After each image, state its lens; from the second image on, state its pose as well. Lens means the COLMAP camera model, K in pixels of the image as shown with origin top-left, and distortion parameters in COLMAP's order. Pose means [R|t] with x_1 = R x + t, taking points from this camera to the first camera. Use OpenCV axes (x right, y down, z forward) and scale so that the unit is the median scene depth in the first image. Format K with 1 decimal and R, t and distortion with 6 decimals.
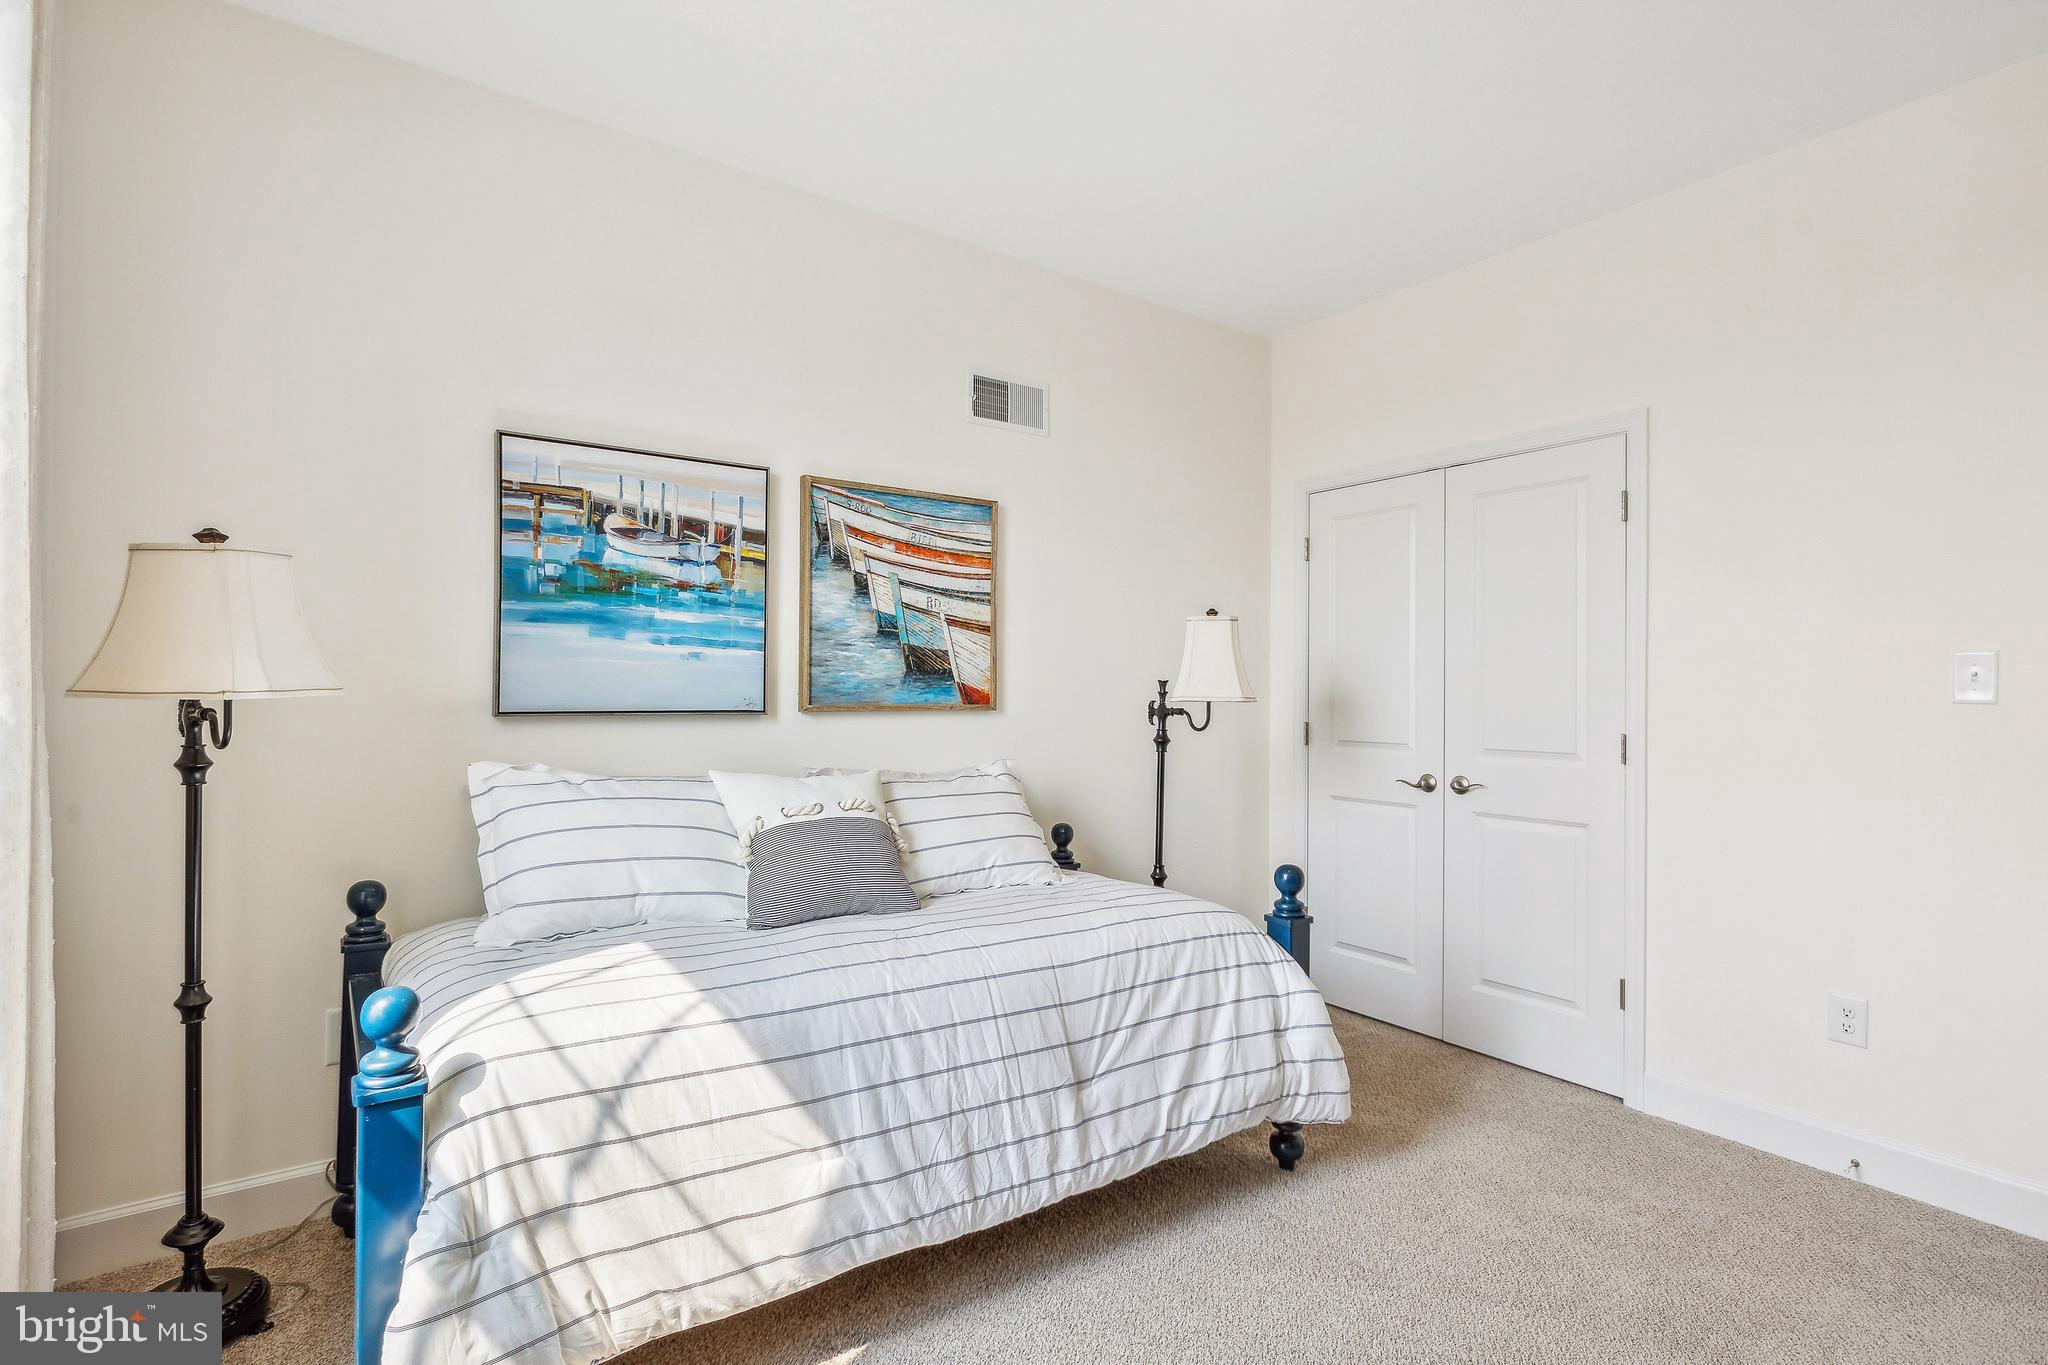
lens RADIAL K [[940.7, 0, 1030.9], [0, 940.7, 701.5], [0, 0, 1]] dist [-0.002427, -0.000688]
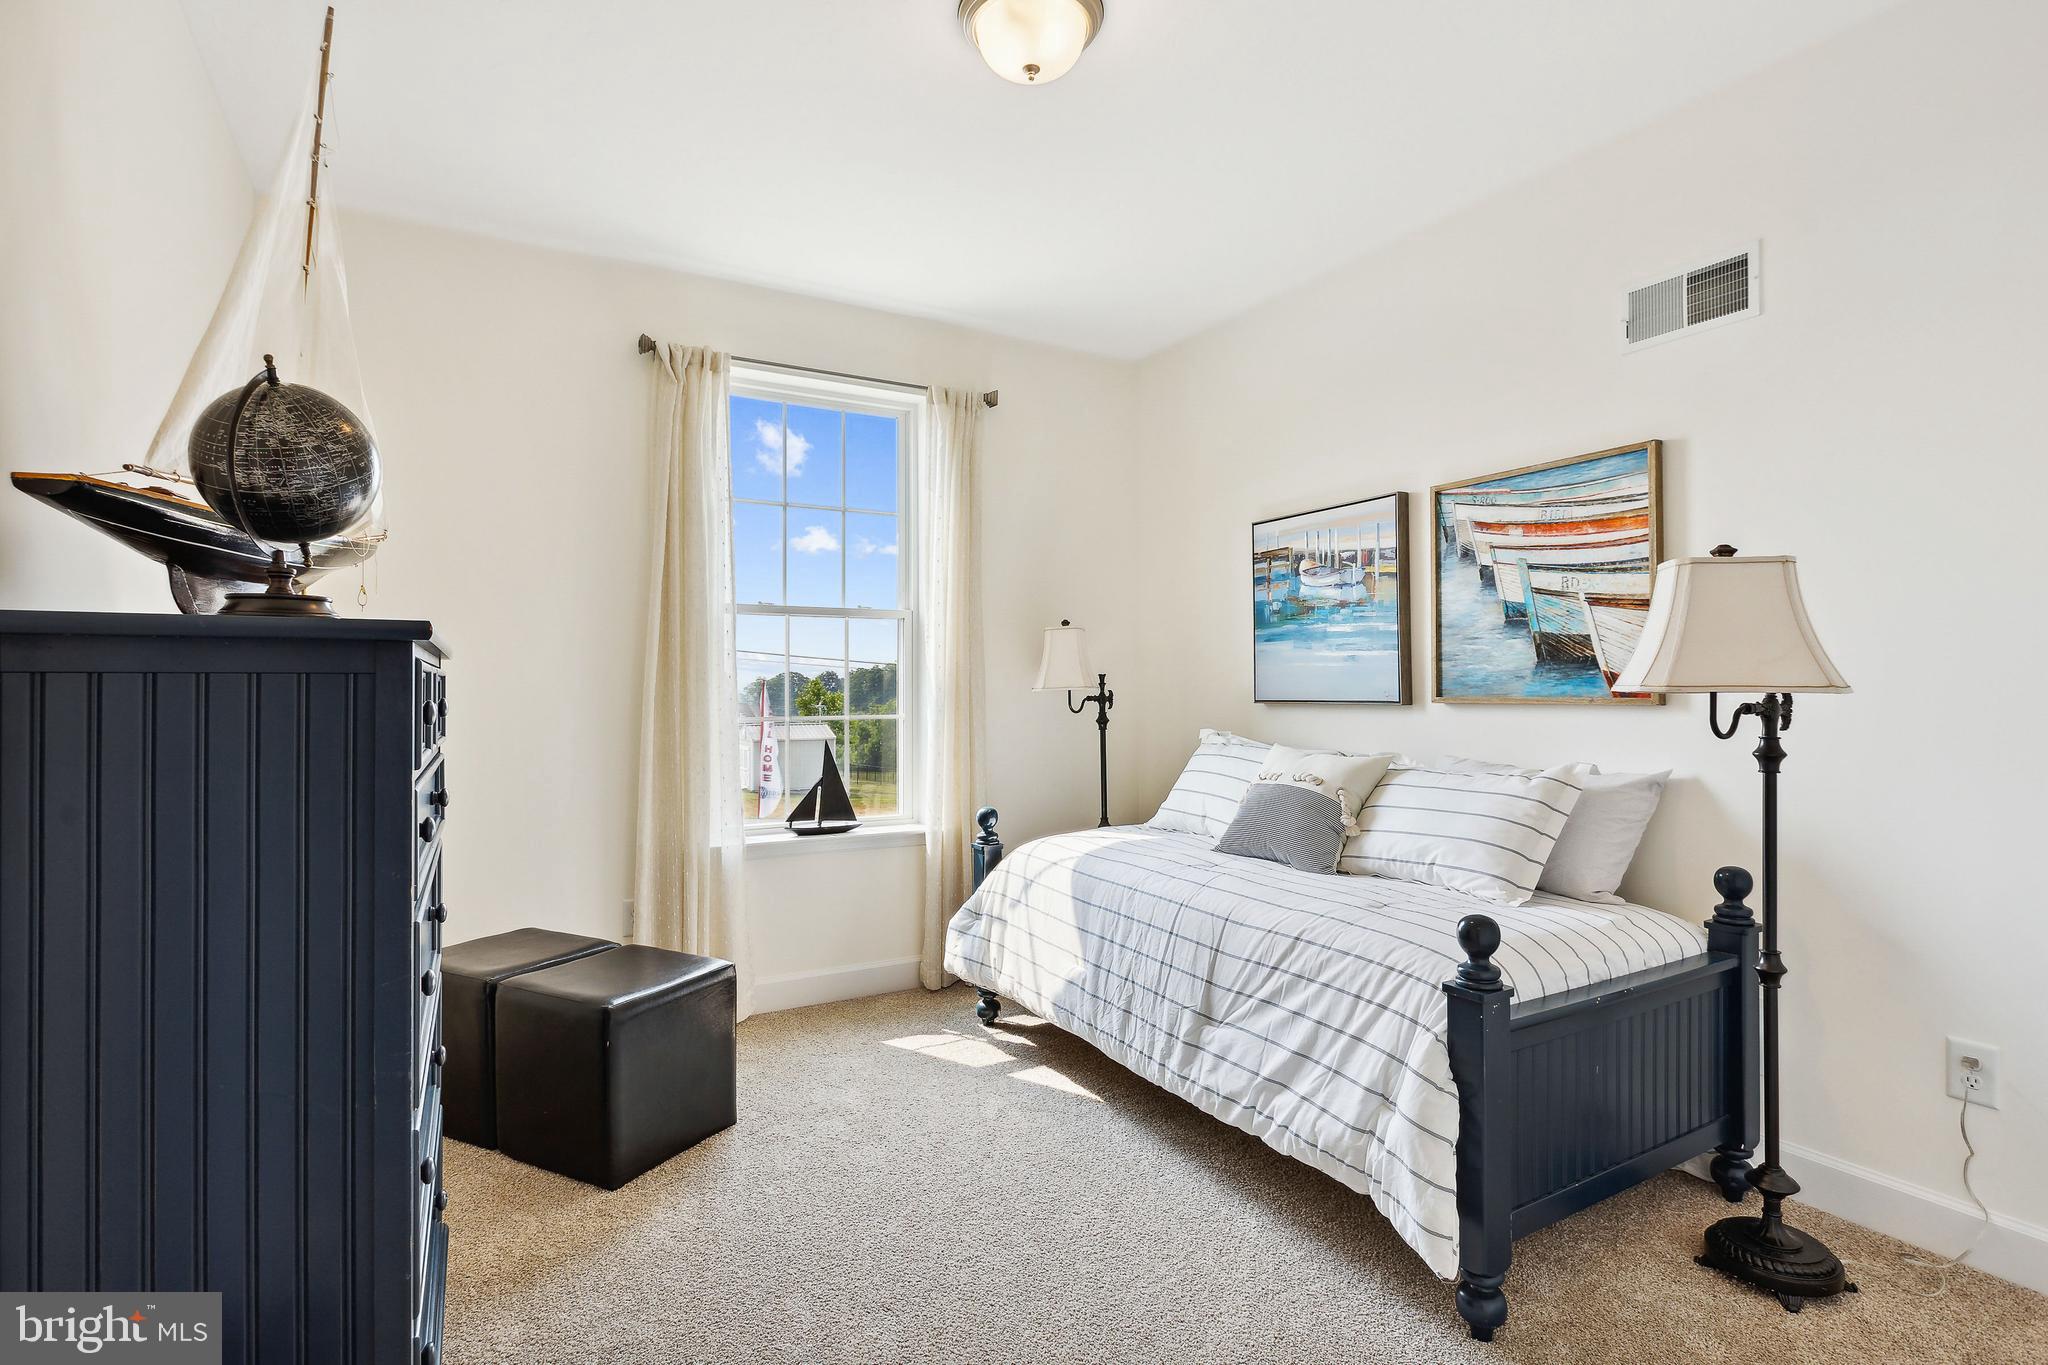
lens RADIAL K [[940.7, 0, 1030.0], [0, 940.7, 675.8], [0, 0, 1]] dist [-0.002427, -0.000688]
pose [[-0.041425, -0.020738, -0.998926, 0.904045], [-0.005250, 0.999775, -0.020538, 0.004167], [0.999128, 0.004393, -0.041525, 0.602256]]
